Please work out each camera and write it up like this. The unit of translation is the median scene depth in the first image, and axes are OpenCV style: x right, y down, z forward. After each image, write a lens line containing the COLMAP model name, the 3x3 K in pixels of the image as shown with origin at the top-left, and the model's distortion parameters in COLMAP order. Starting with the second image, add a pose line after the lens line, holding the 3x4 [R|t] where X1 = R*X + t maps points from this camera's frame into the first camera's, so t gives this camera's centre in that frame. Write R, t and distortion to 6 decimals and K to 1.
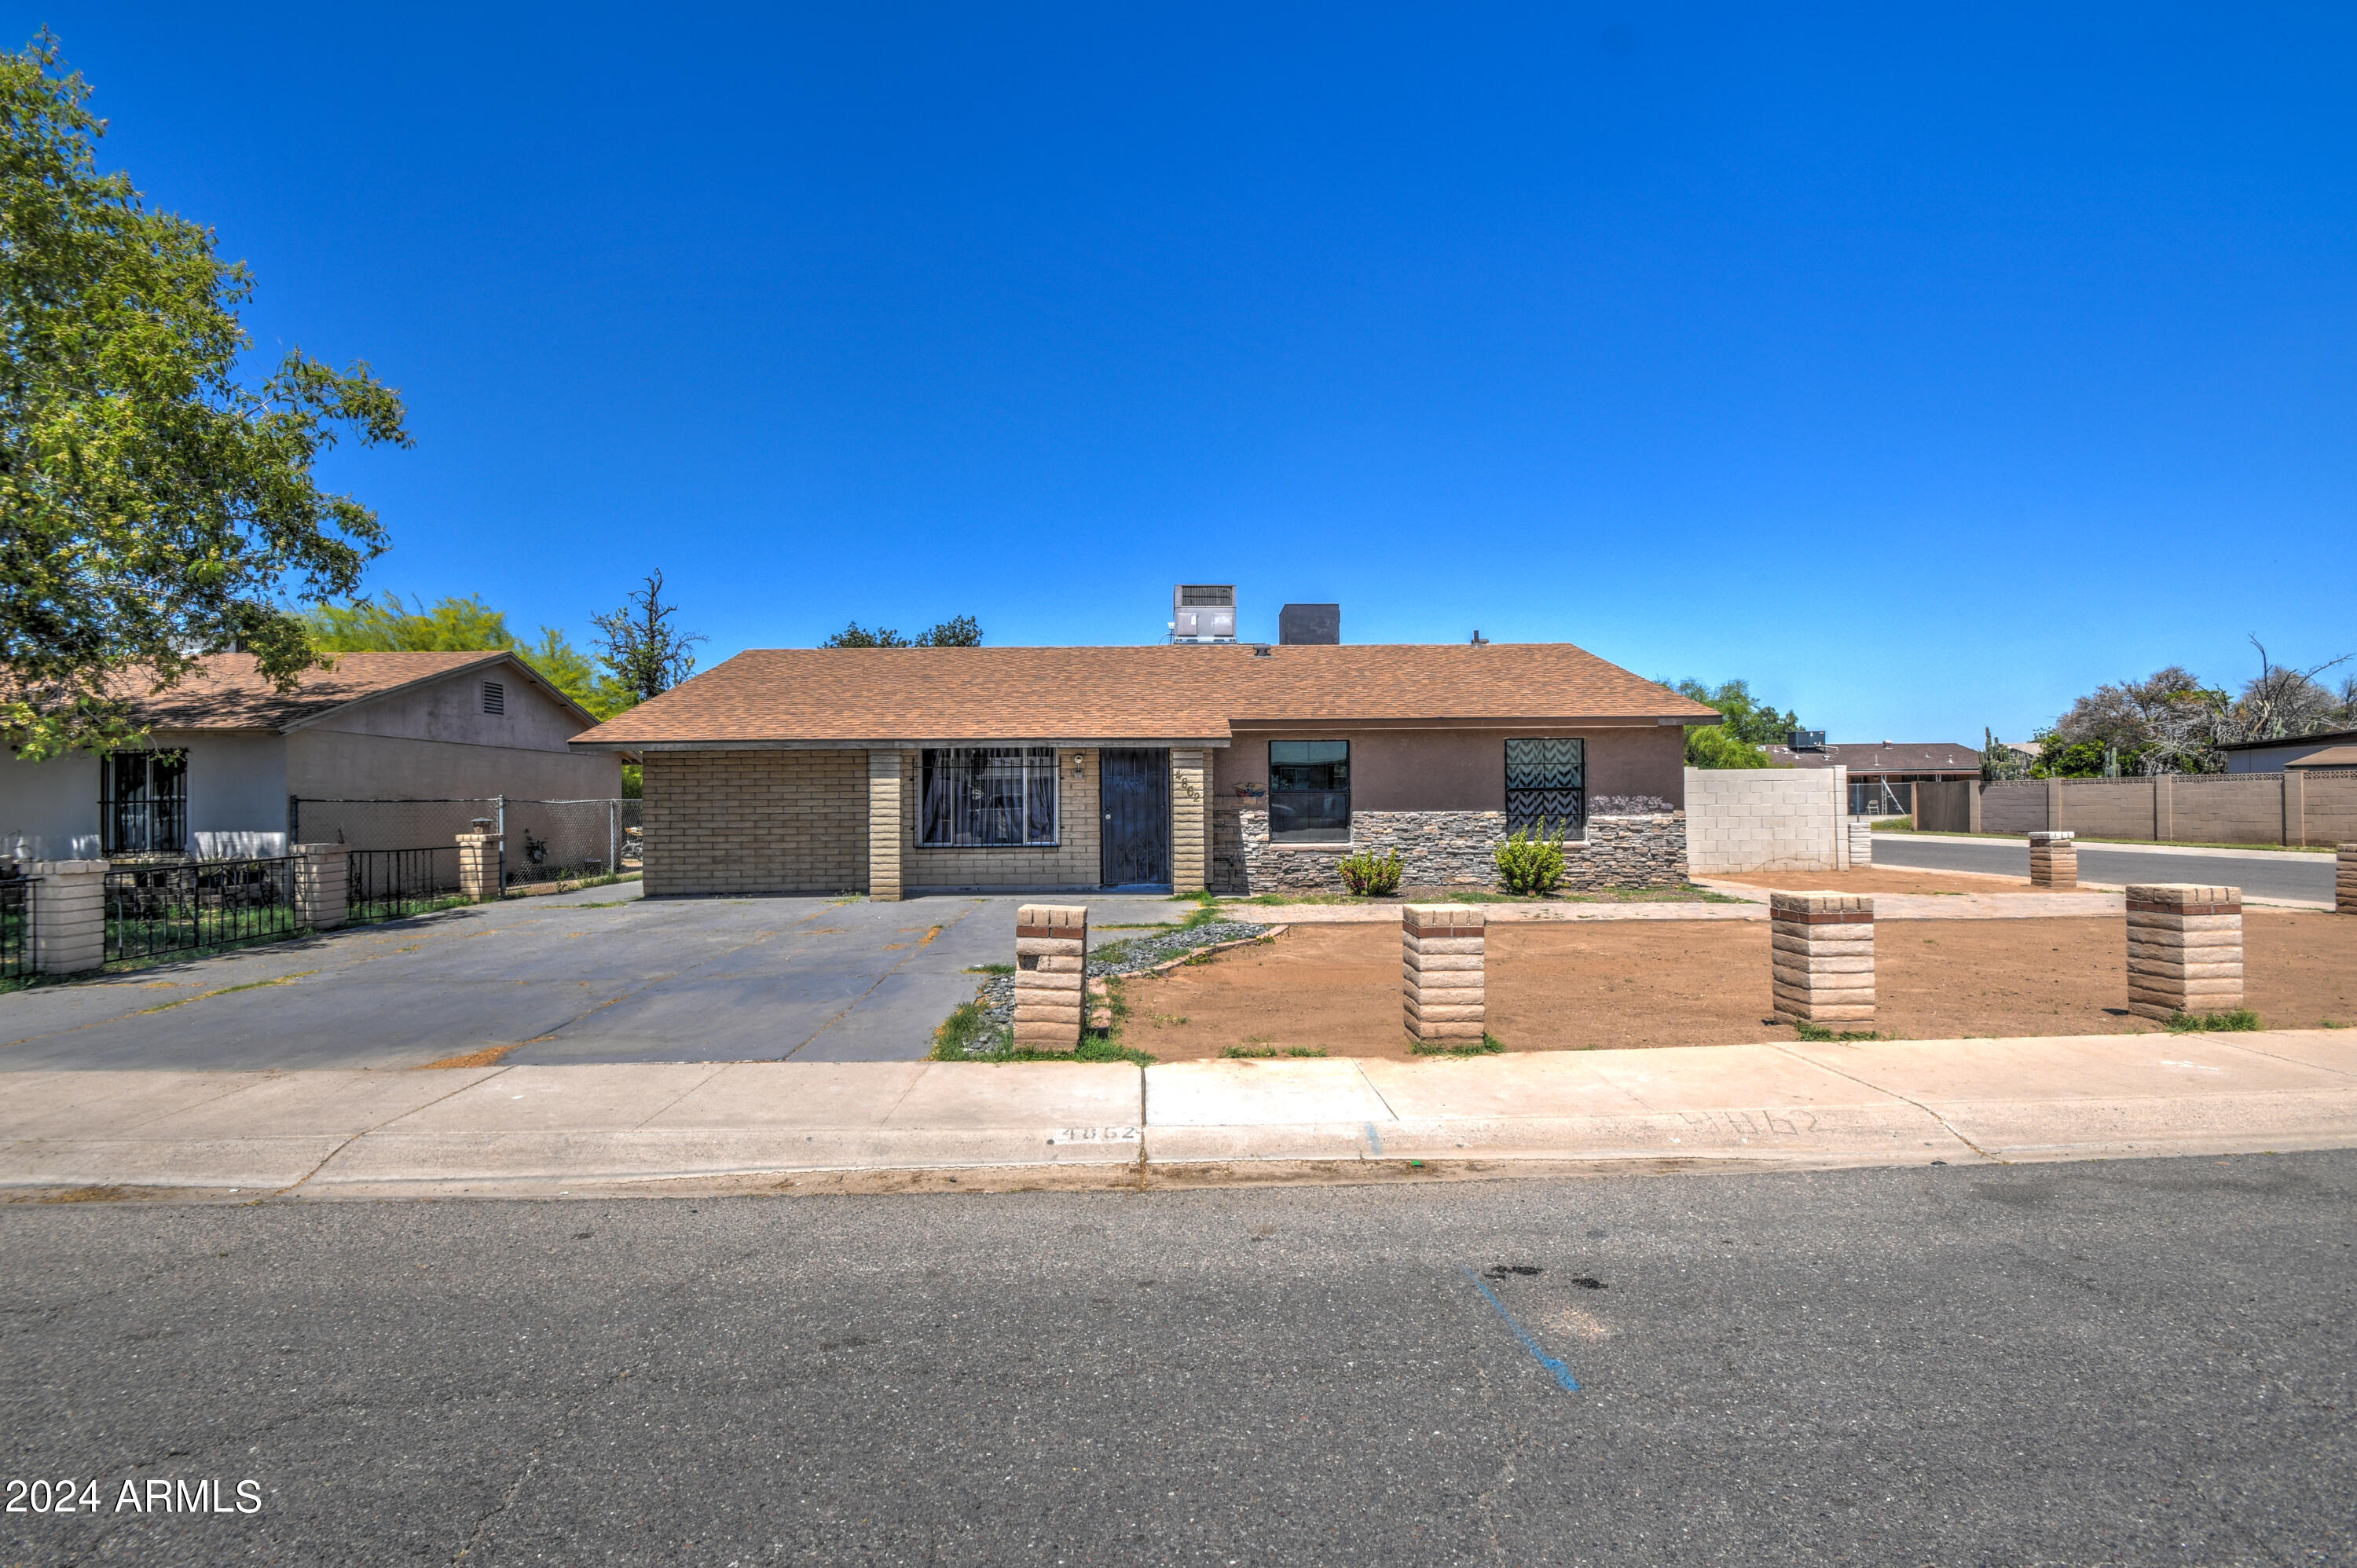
lens RADIAL K [[1100.9, 0, 1181.1], [0, 1100.9, 787.0], [0, 0, 1]] dist [-0.000279, -0.005431]
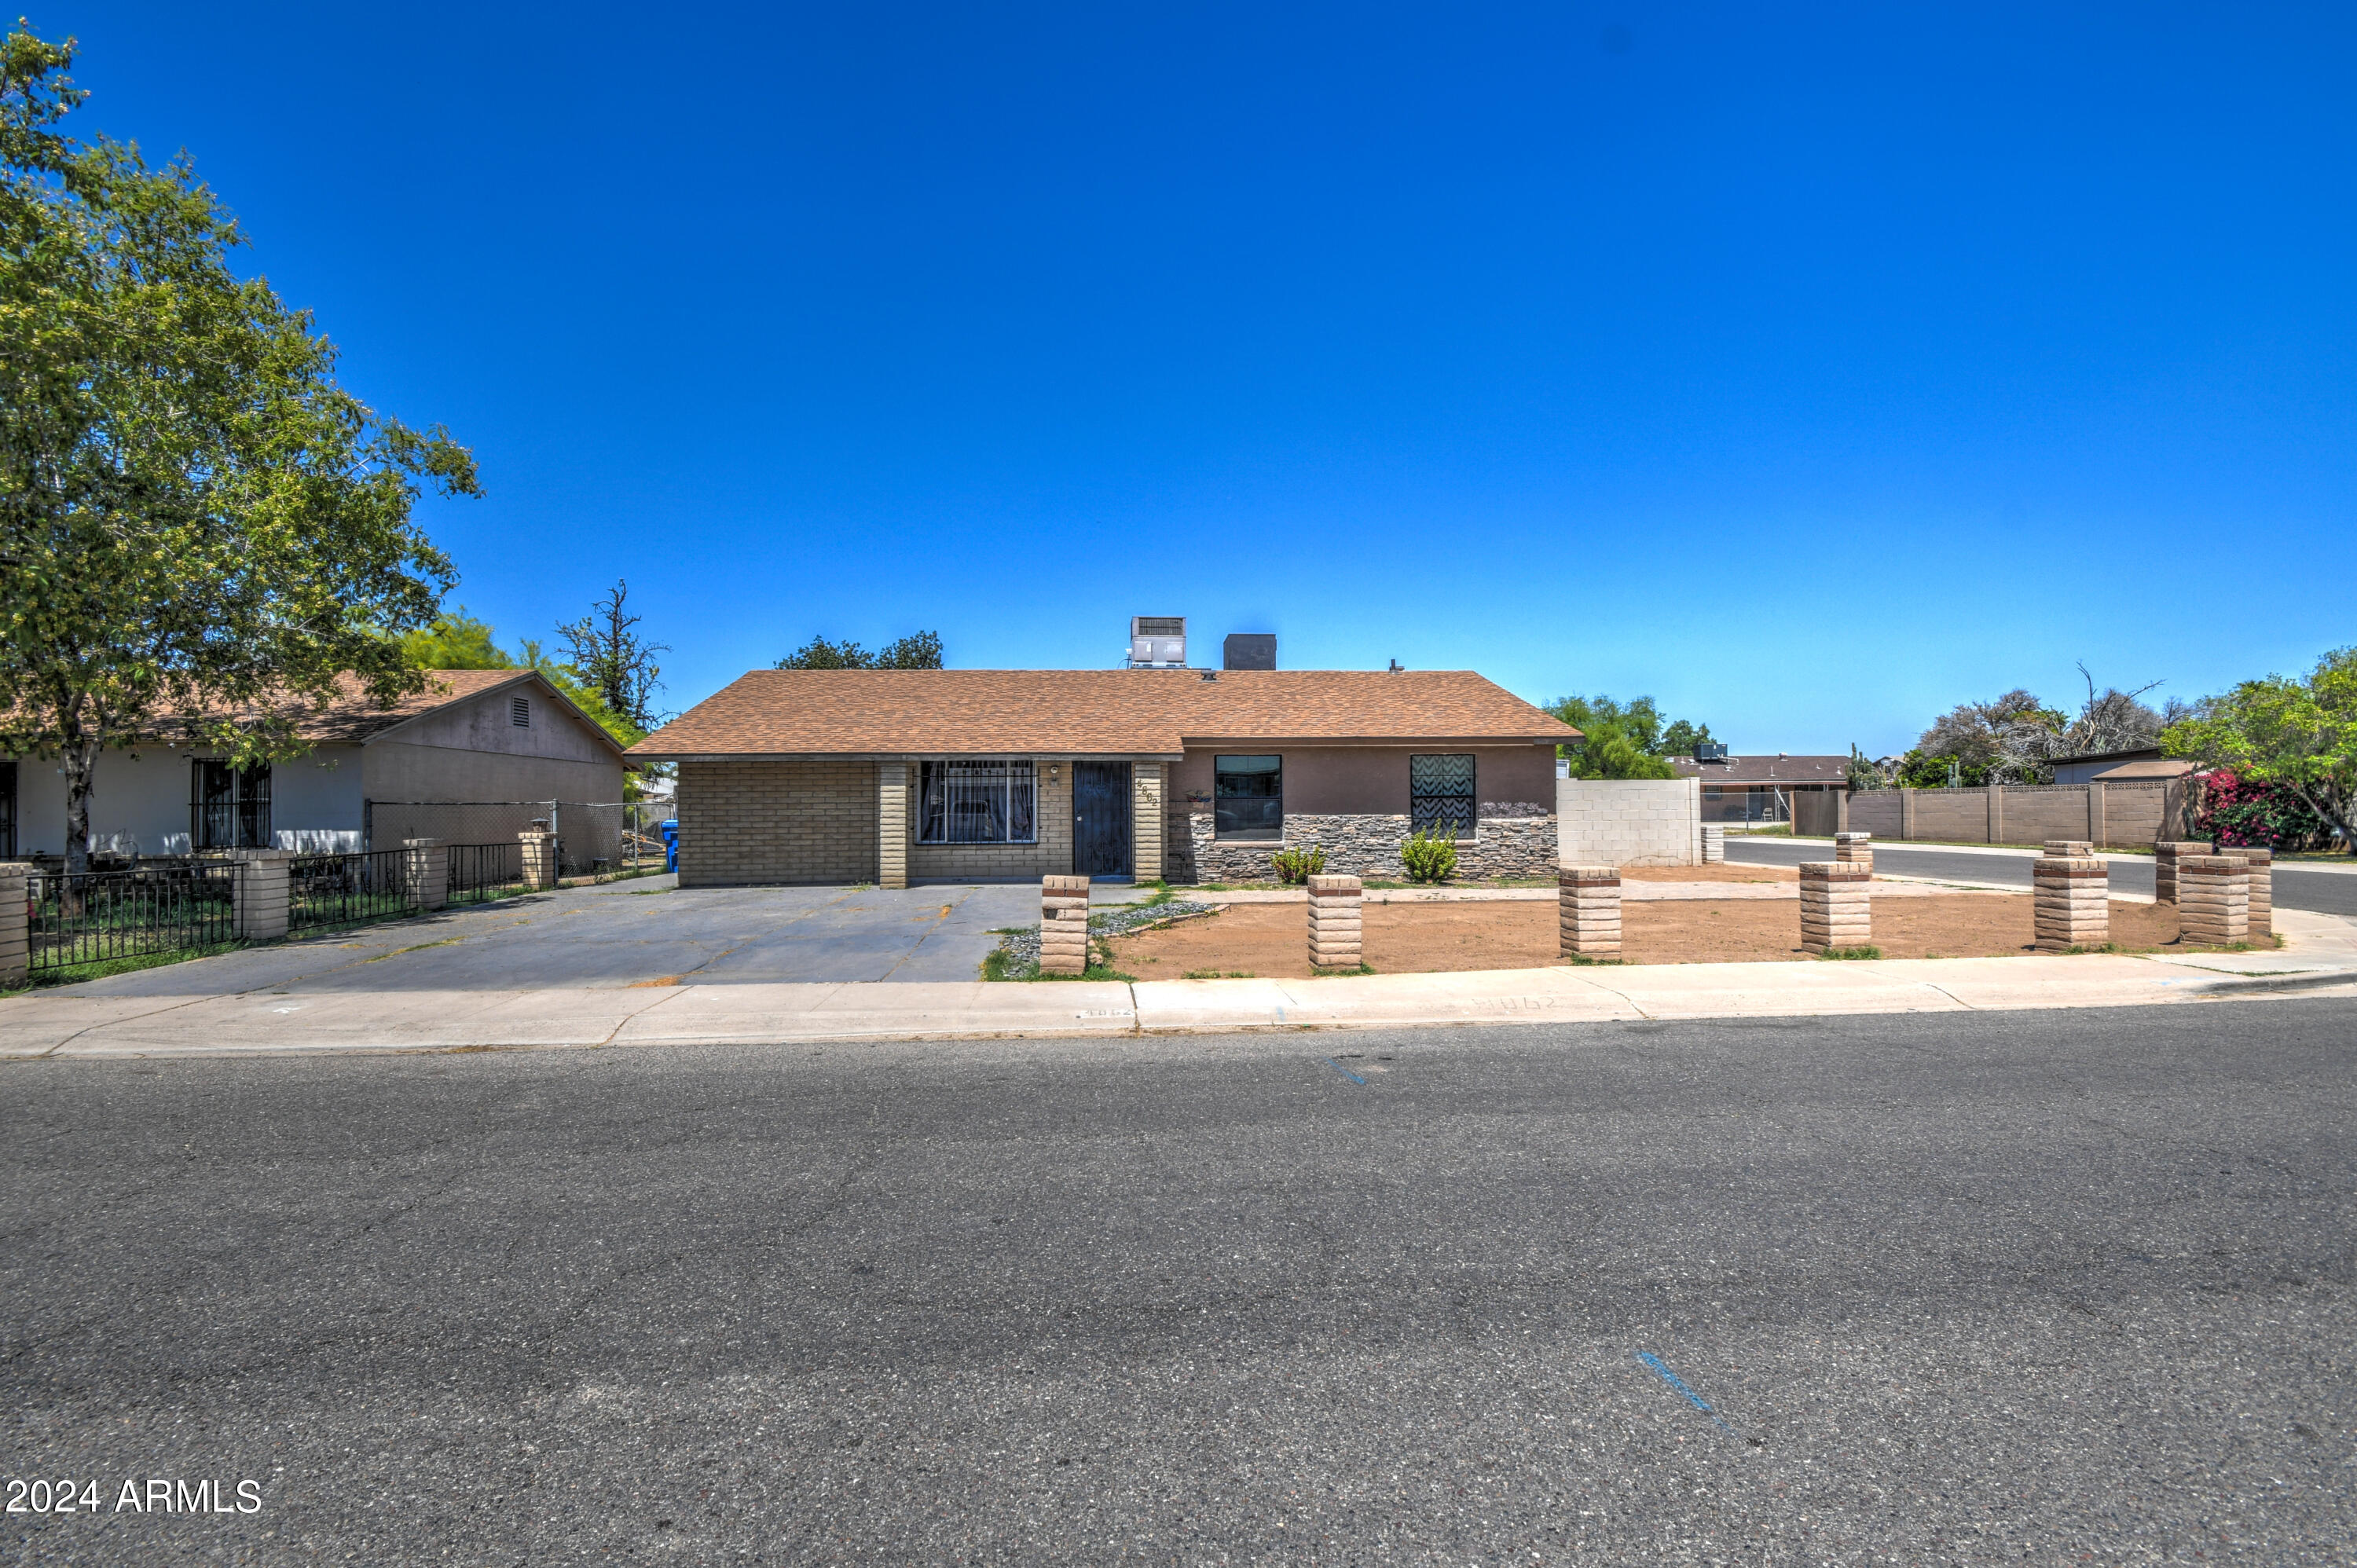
lens RADIAL K [[1075.7, 0, 1181.4], [0, 1075.7, 859.9], [0, 0, 1]] dist [0.000863, -0.000748]
pose [[0.998720, -0.000050, 0.050587, -0.014833], [-0.003038, 0.998136, 0.060956, 0.000470], [-0.050496, -0.061031, 0.996858, -0.163985]]
